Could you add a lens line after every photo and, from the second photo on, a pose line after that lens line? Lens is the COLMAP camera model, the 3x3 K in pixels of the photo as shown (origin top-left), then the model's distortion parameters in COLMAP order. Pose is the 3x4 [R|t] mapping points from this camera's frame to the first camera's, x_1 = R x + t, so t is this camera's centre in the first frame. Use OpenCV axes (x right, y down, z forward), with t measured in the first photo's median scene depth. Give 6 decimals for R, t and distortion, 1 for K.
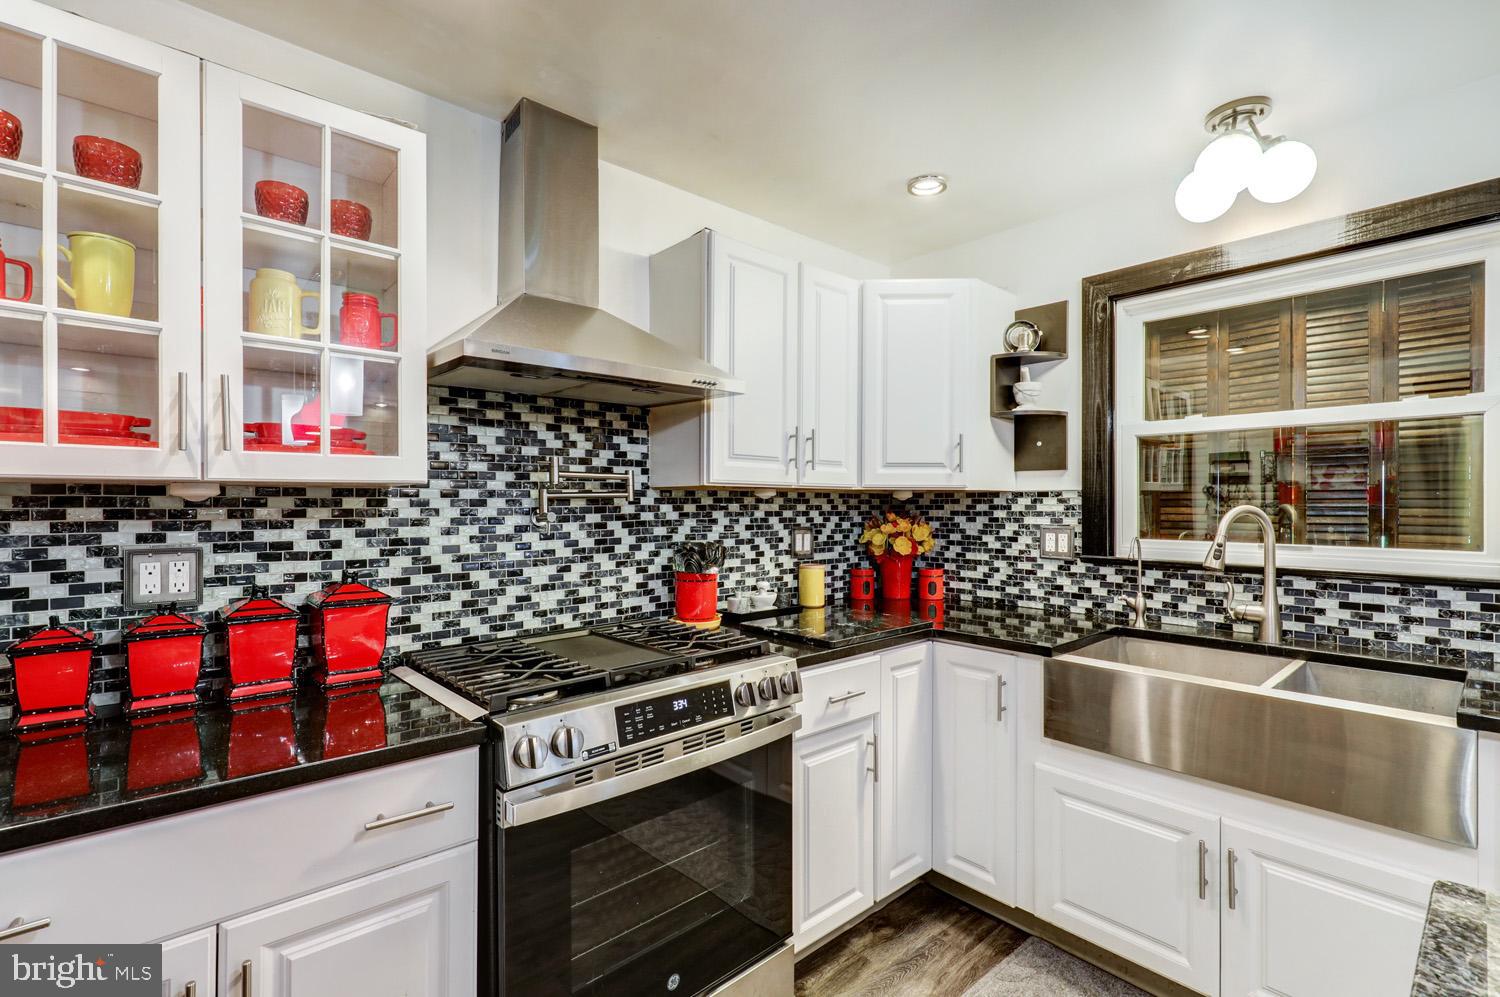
lens RADIAL K [[680.8, 0, 756.3], [0, 680.8, 503.1], [0, 0, 1]] dist [-0.000225, 0.000523]
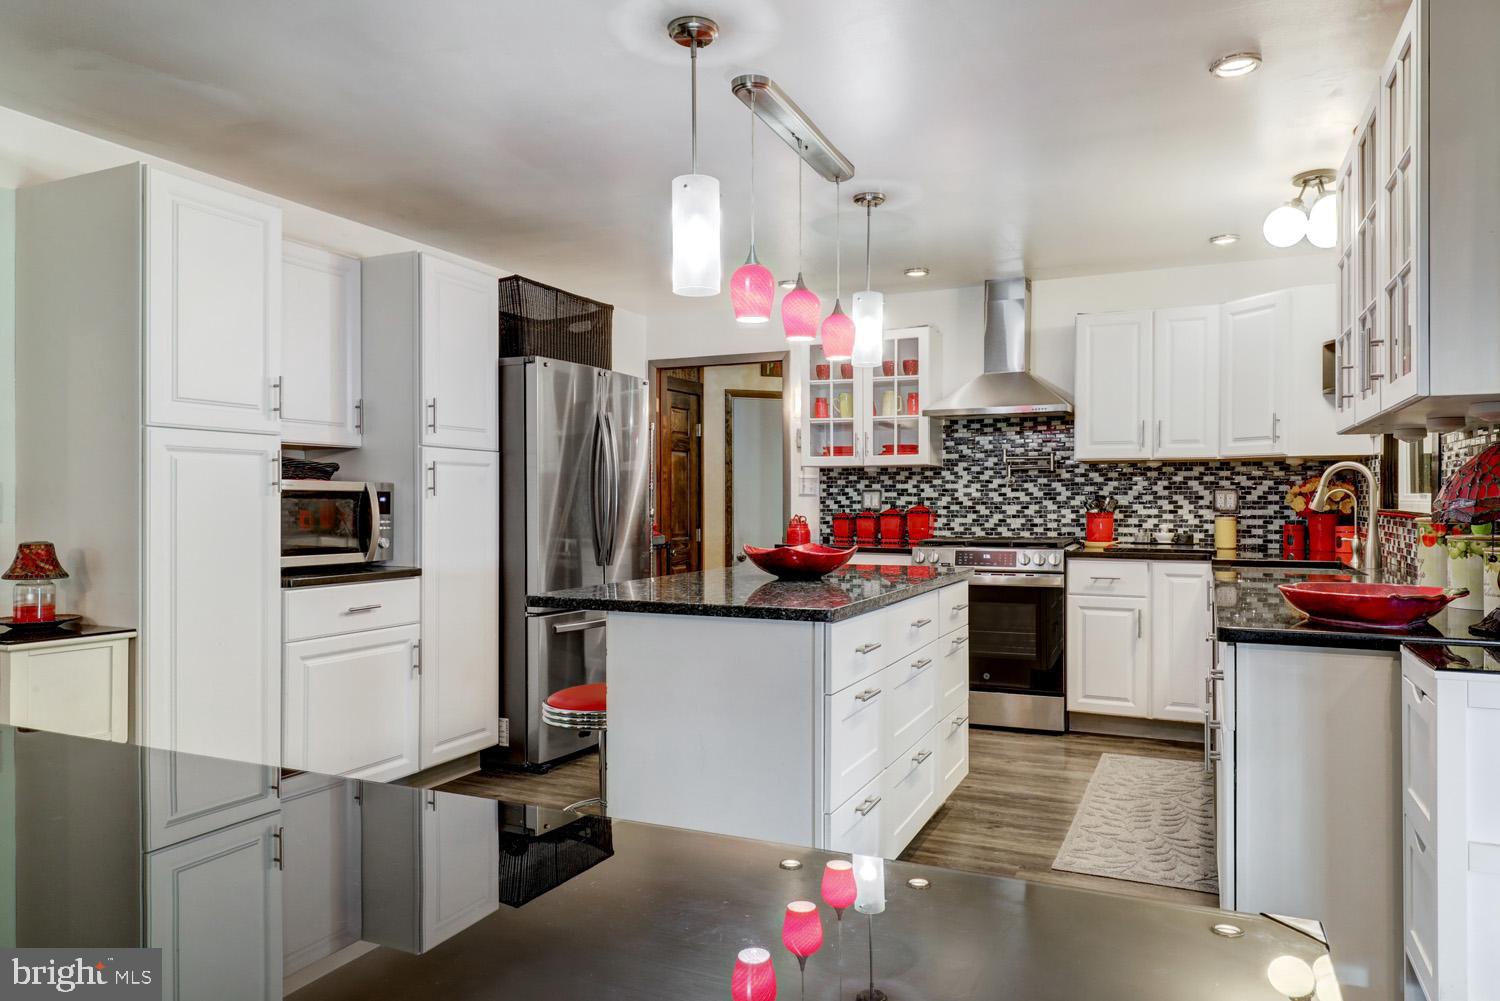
lens RADIAL K [[958.3, 0, 751.4], [0, 958.3, 499.1], [0, 0, 1]] dist [0.006385, 0.000919]
pose [[0.382893, 0.001986, -0.923791, 1.917035], [-0.000057, 0.999998, 0.002126, 0.069556], [0.923793, -0.000762, 0.382892, -0.729861]]
